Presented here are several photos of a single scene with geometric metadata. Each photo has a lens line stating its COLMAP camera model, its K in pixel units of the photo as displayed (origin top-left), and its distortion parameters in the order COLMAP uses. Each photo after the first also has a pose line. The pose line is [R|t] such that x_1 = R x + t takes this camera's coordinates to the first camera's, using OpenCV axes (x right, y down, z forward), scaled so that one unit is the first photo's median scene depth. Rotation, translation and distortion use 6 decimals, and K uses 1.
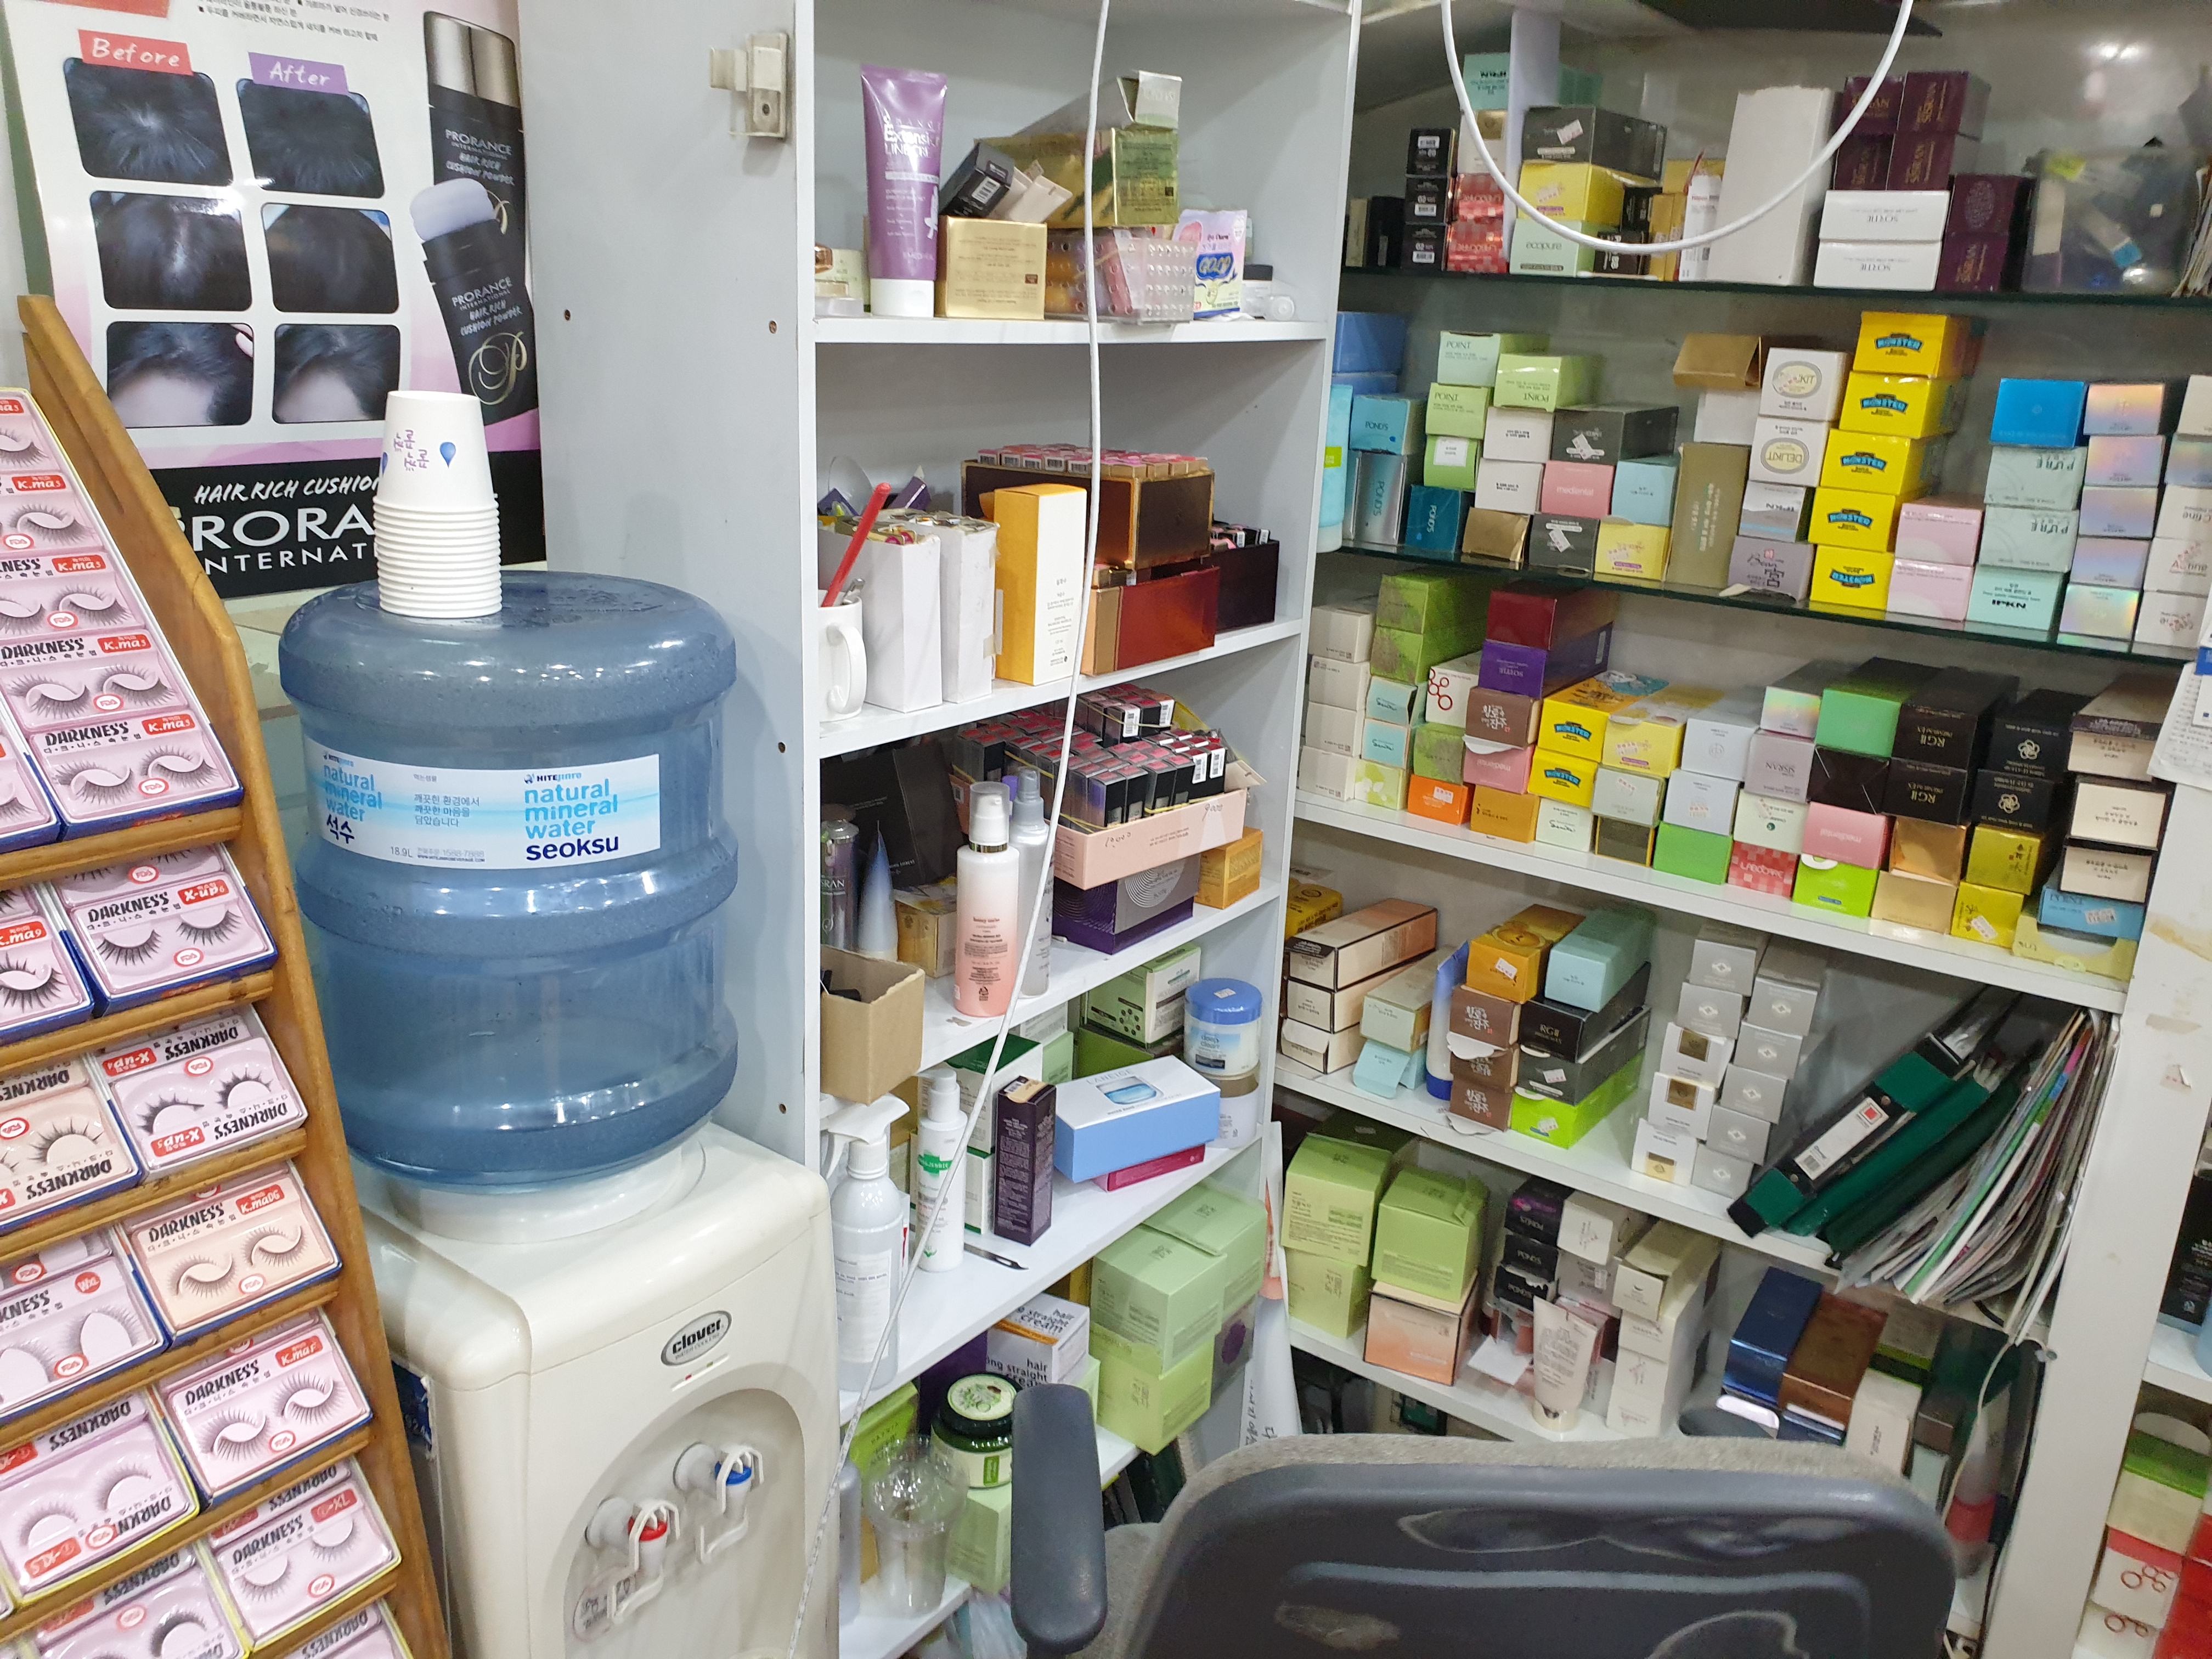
lens RADIAL K [[1714.9, 0, 1098.4], [0, 1714.9, 832.0], [0, 0, 1]] dist [-0.014187, -0.001904]
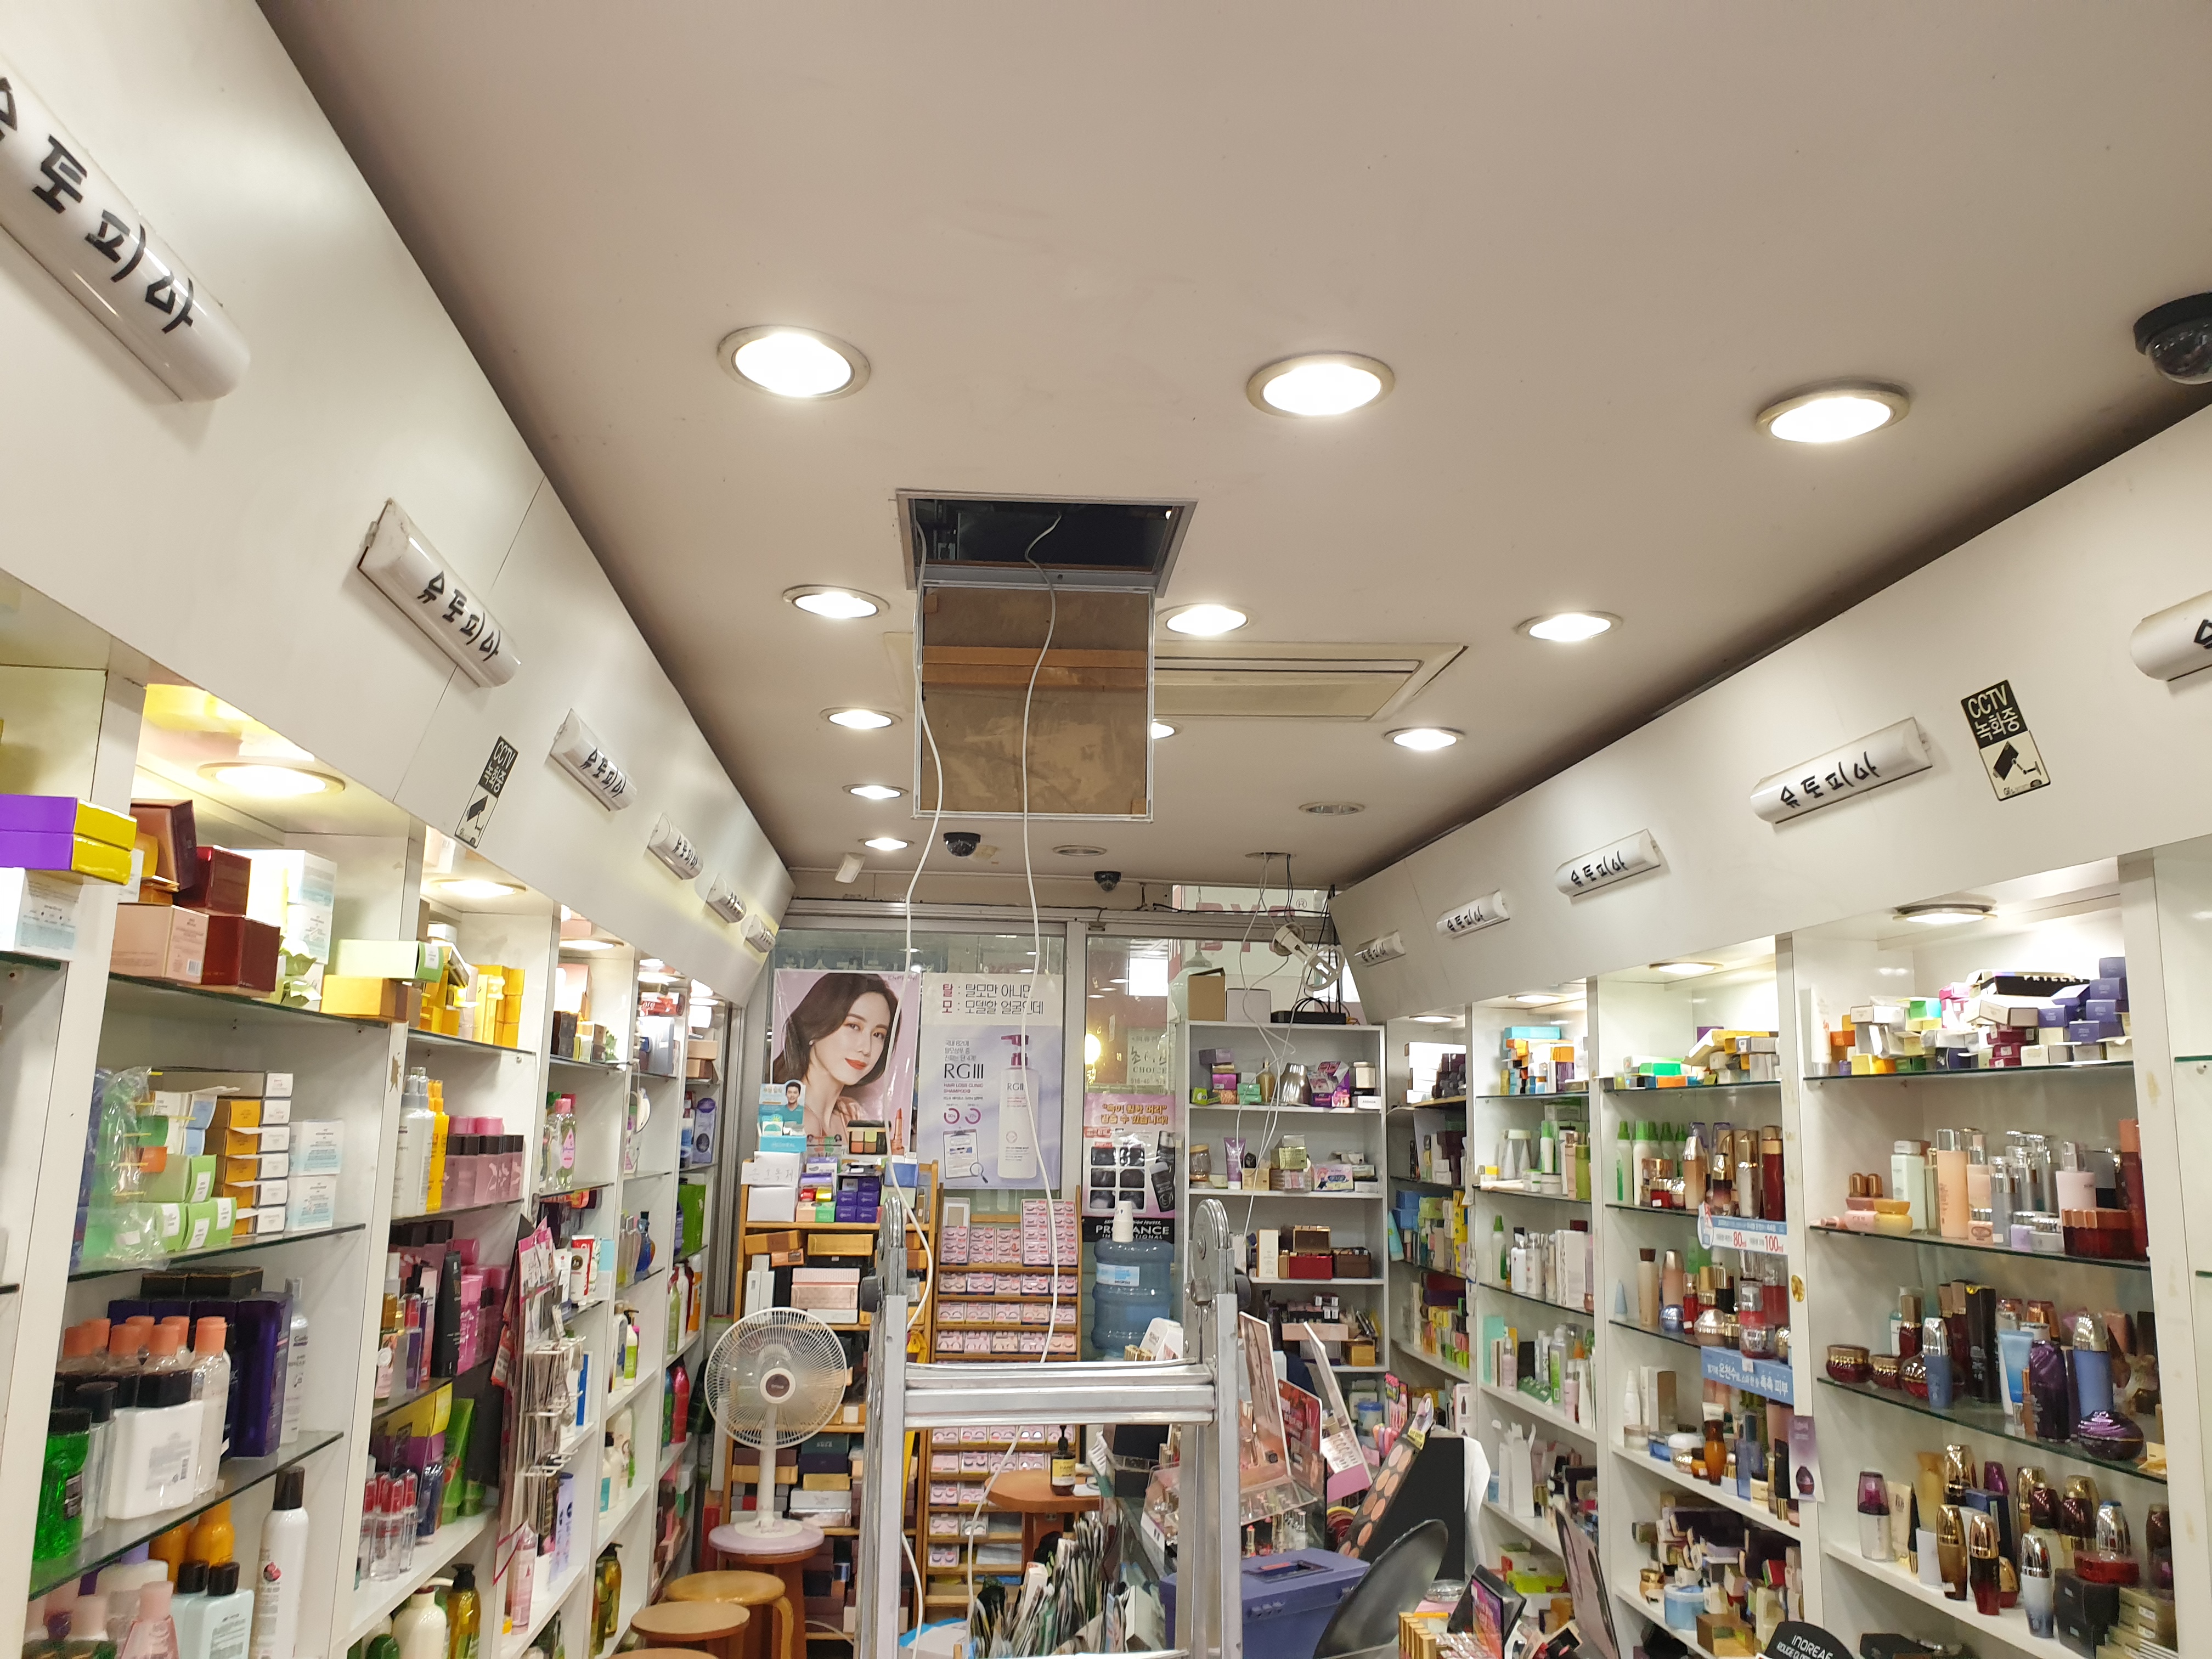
lens RADIAL K [[1714.9, 0, 1104.9], [0, 1714.9, 828.8], [0, 0, 1]] dist [-0.014187, -0.001904]
pose [[0.670076, -0.152285, -0.726504, 3.456967], [-0.226284, 0.890237, -0.395314, 0.801852], [0.706961, 0.429287, 0.562066, -2.454419]]
